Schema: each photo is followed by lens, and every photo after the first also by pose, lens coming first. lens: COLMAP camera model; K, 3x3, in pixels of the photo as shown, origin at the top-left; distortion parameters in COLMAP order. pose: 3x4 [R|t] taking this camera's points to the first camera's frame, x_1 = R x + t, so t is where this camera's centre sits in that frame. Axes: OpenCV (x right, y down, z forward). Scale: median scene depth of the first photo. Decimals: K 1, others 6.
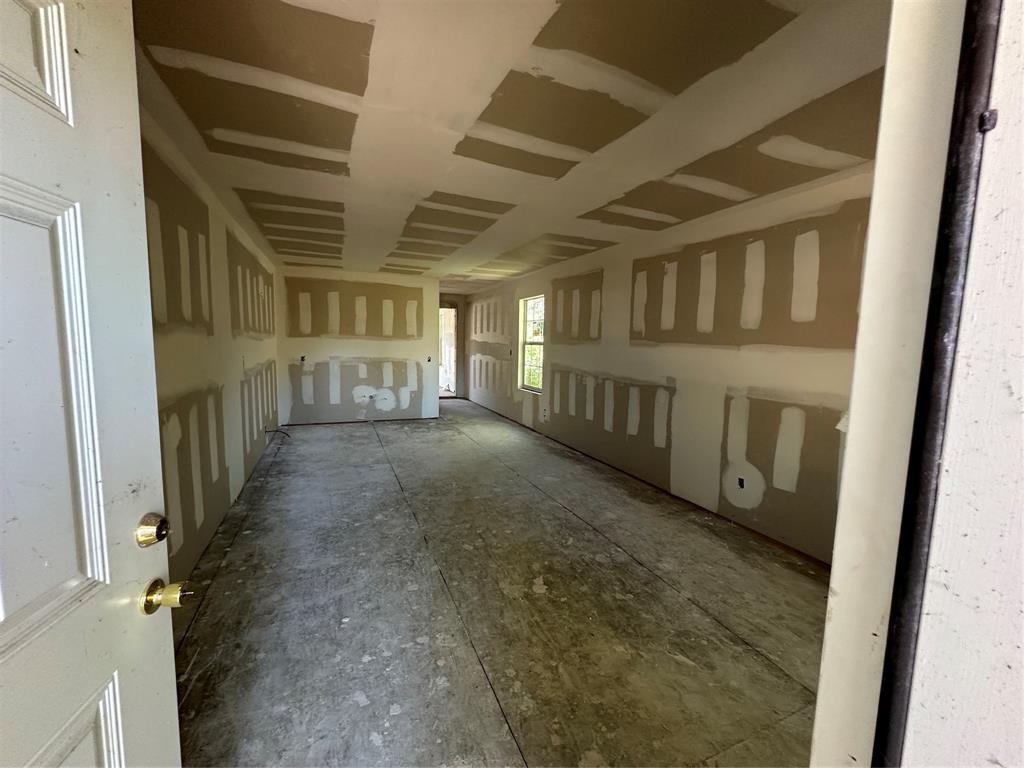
lens RADIAL K [[411.0, 0, 516.0], [0, 411.0, 381.3], [0, 0, 1]] dist [-0.001649, 0.000588]
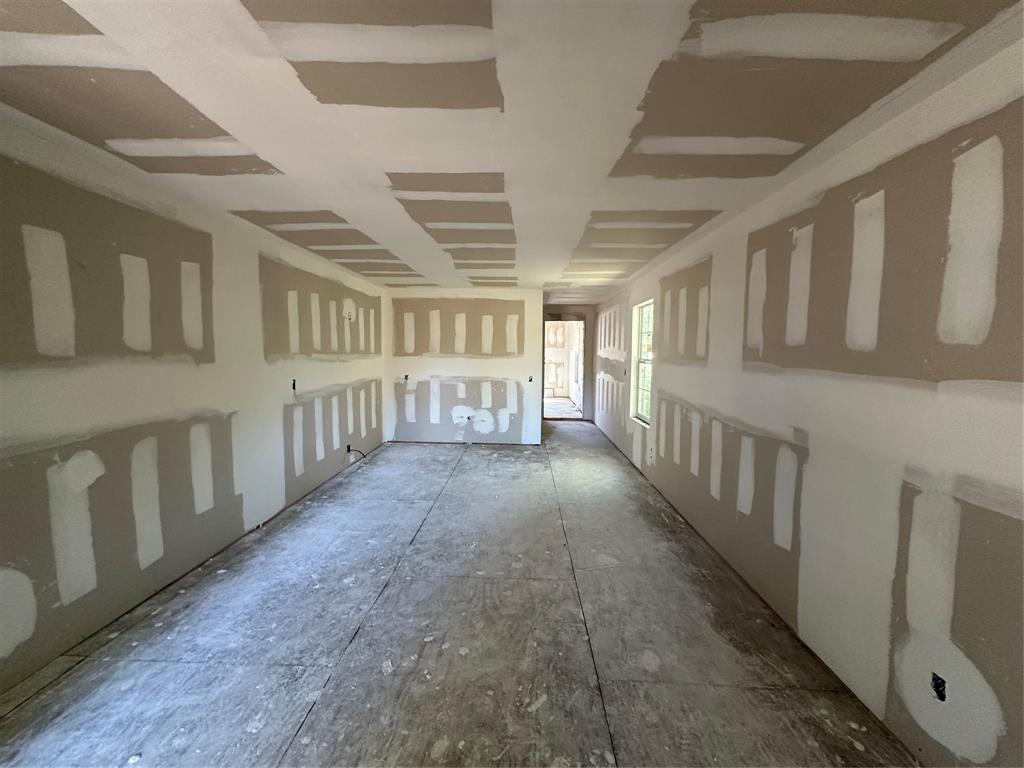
lens RADIAL K [[411.0, 0, 514.0], [0, 411.0, 381.8], [0, 0, 1]] dist [-0.001649, 0.000588]
pose [[0.902242, 0.018377, -0.430838, 0.249953], [-0.030063, 0.999341, -0.020329, -0.048913], [0.430181, 0.031294, 0.902200, 0.304119]]
